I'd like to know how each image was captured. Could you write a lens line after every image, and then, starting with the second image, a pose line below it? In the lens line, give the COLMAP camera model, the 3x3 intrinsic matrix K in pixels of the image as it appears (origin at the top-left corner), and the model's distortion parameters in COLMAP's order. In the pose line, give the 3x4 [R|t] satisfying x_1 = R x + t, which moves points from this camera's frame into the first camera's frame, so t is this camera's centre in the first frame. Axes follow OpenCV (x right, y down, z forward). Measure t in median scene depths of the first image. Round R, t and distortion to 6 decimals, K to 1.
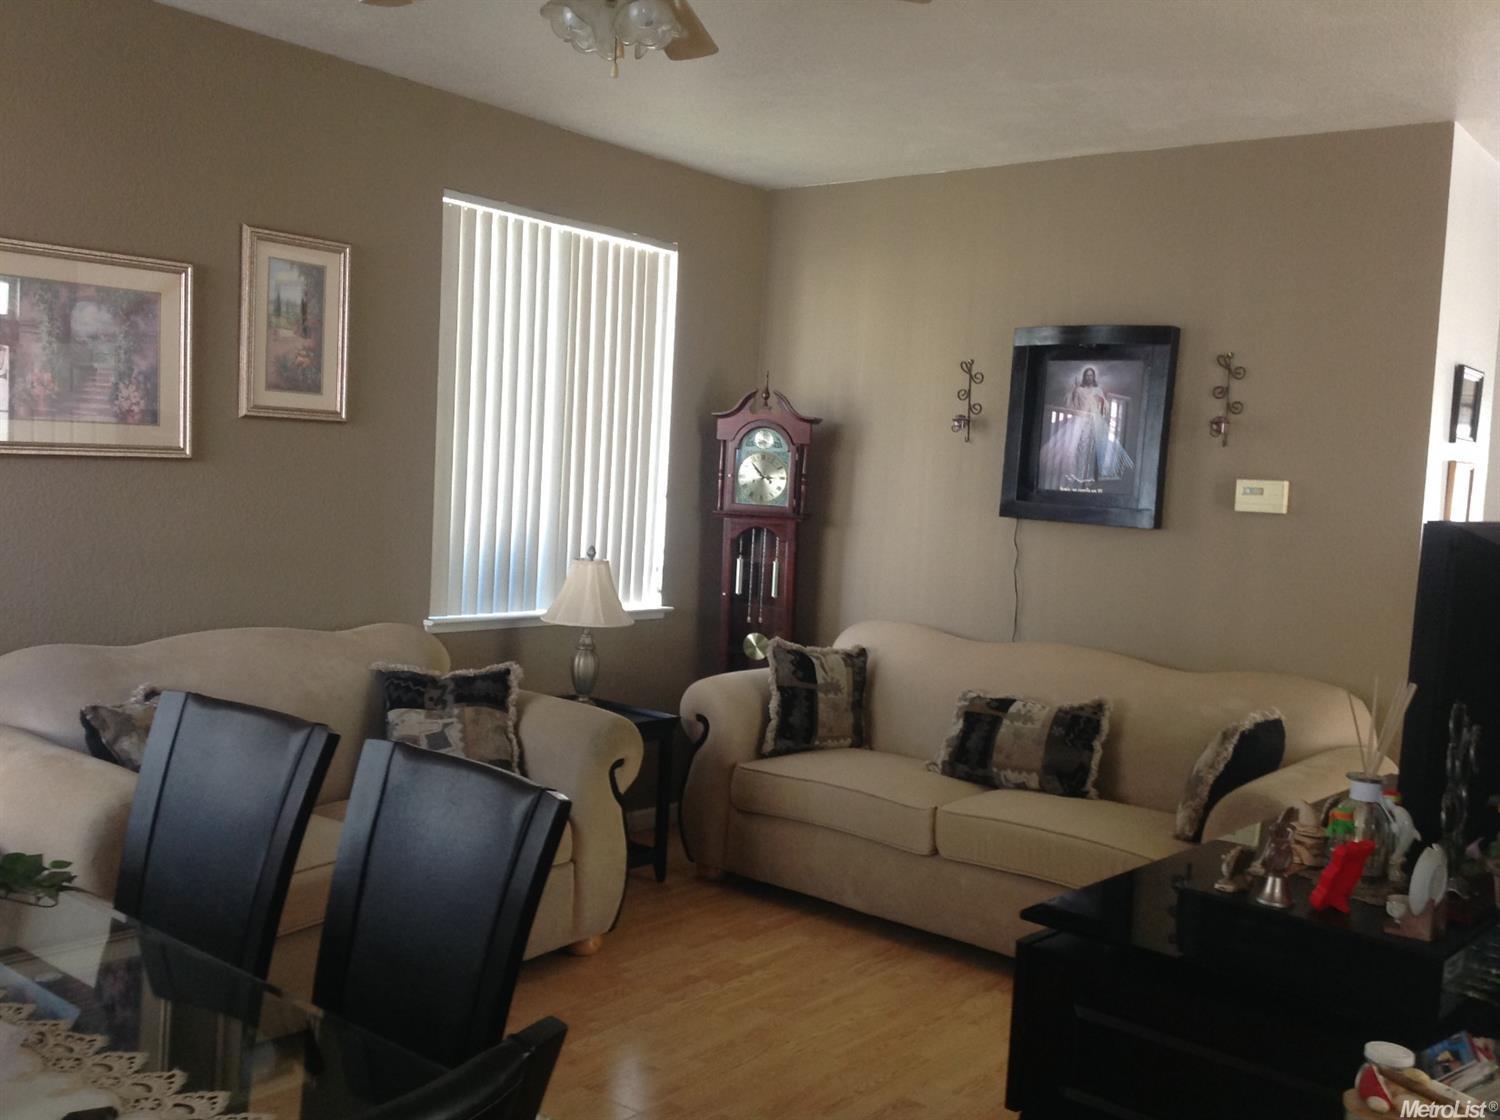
lens RADIAL K [[1537.9, 0, 750.0], [0, 1537.9, 560.0], [0, 0, 1]] dist [0.132483, -0.353899]
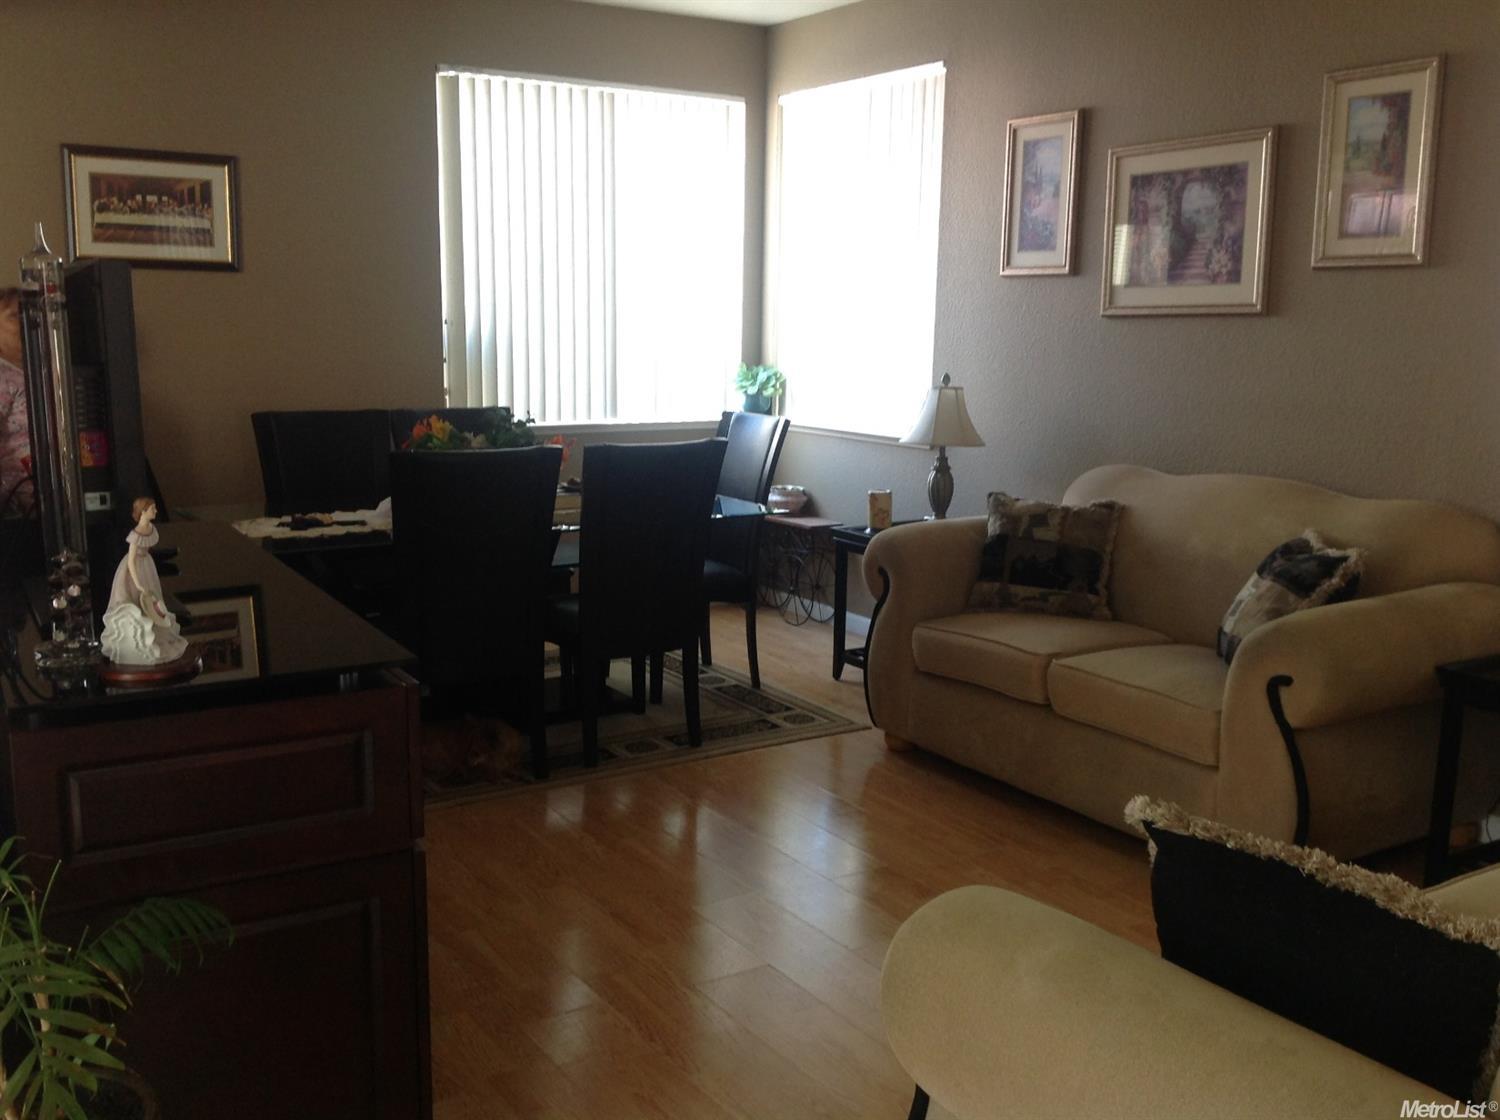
lens RADIAL K [[1537.9, 0, 750.0], [0, 1537.9, 560.0], [0, 0, 1]] dist [0.132483, -0.353899]
pose [[-0.405708, 0.080395, -0.910460, 0.790843], [-0.096896, 0.986728, 0.130307, -0.003058], [0.908852, 0.141087, -0.392534, 1.157050]]
